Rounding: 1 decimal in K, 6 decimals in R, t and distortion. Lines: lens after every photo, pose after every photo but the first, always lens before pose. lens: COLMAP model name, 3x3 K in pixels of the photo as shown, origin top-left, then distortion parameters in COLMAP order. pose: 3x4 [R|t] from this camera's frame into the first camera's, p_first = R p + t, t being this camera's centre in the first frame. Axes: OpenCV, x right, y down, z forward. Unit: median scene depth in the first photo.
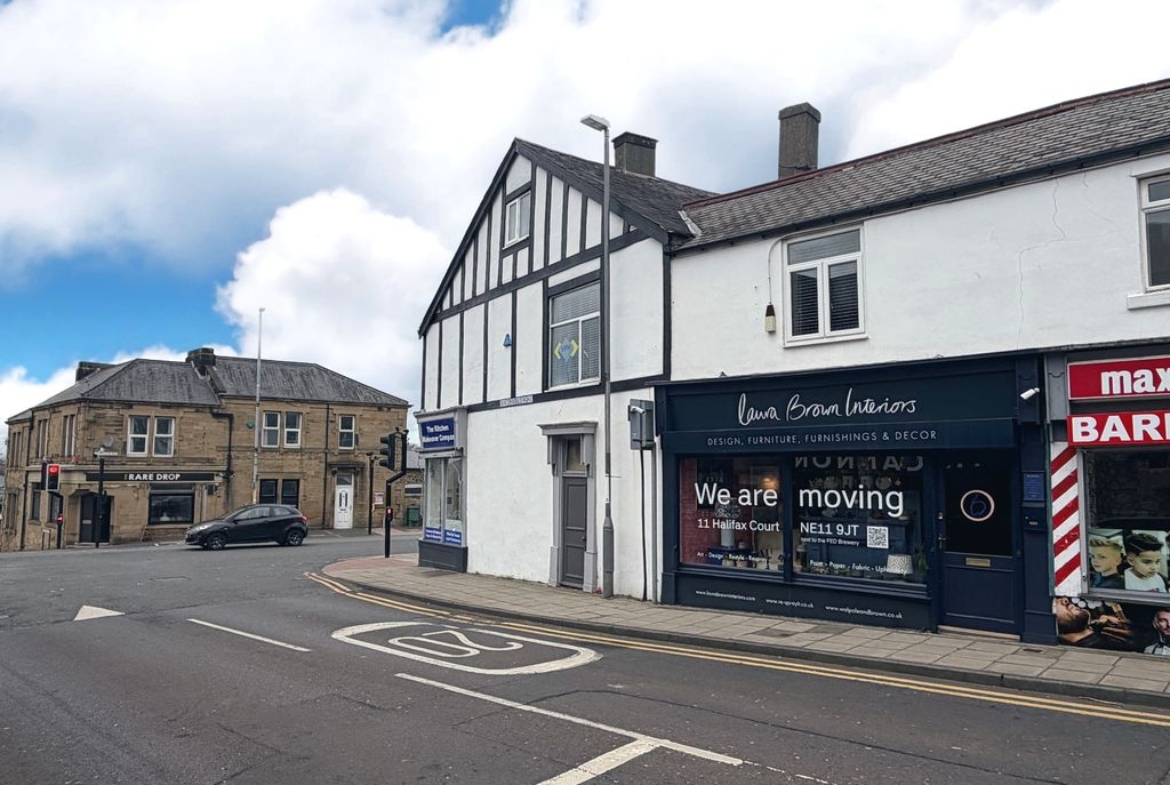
lens RADIAL K [[720.0, 0, 585.3], [0, 720.0, 391.6], [0, 0, 1]] dist [-0.016260, 0.000354]
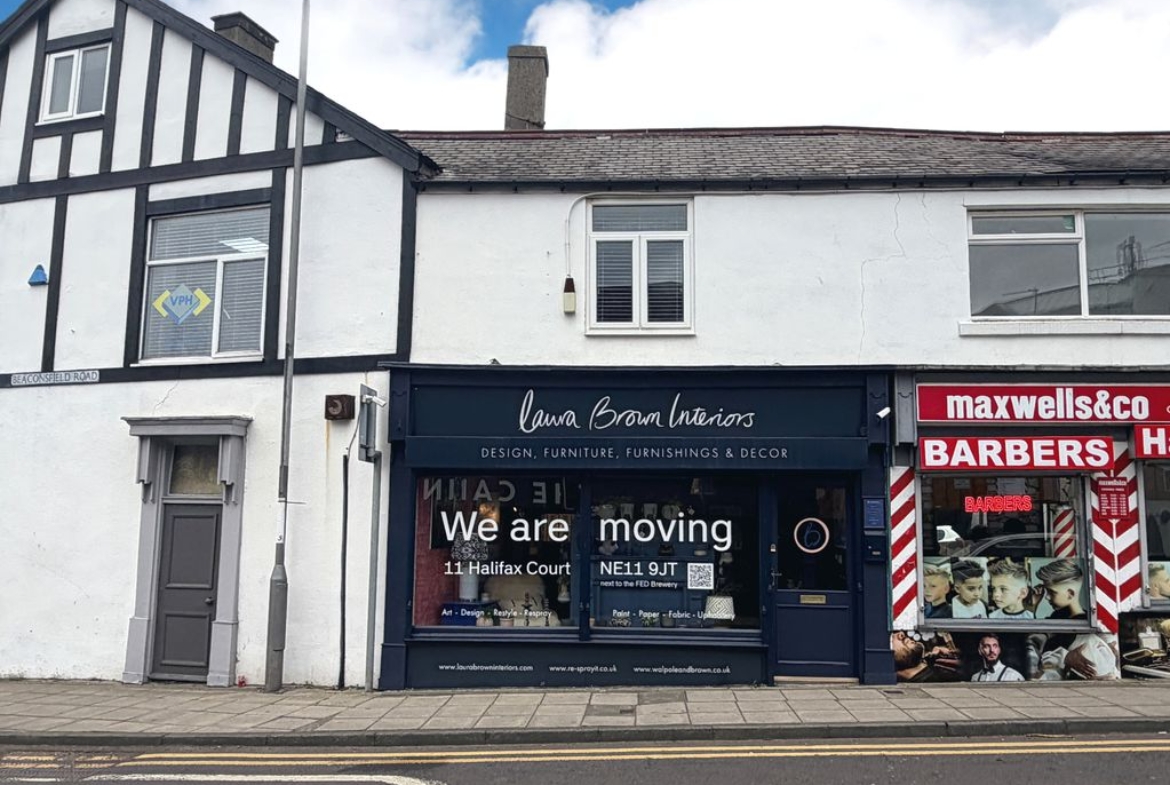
lens RADIAL K [[846.6, 0, 586.7], [0, 846.6, 403.0], [0, 0, 1]] dist [-0.005870, -0.006007]
pose [[0.791978, 0.086346, 0.604414, -0.270381], [-0.074105, 0.996225, -0.045218, 0.053223], [-0.606036, -0.008978, 0.795386, 0.280345]]
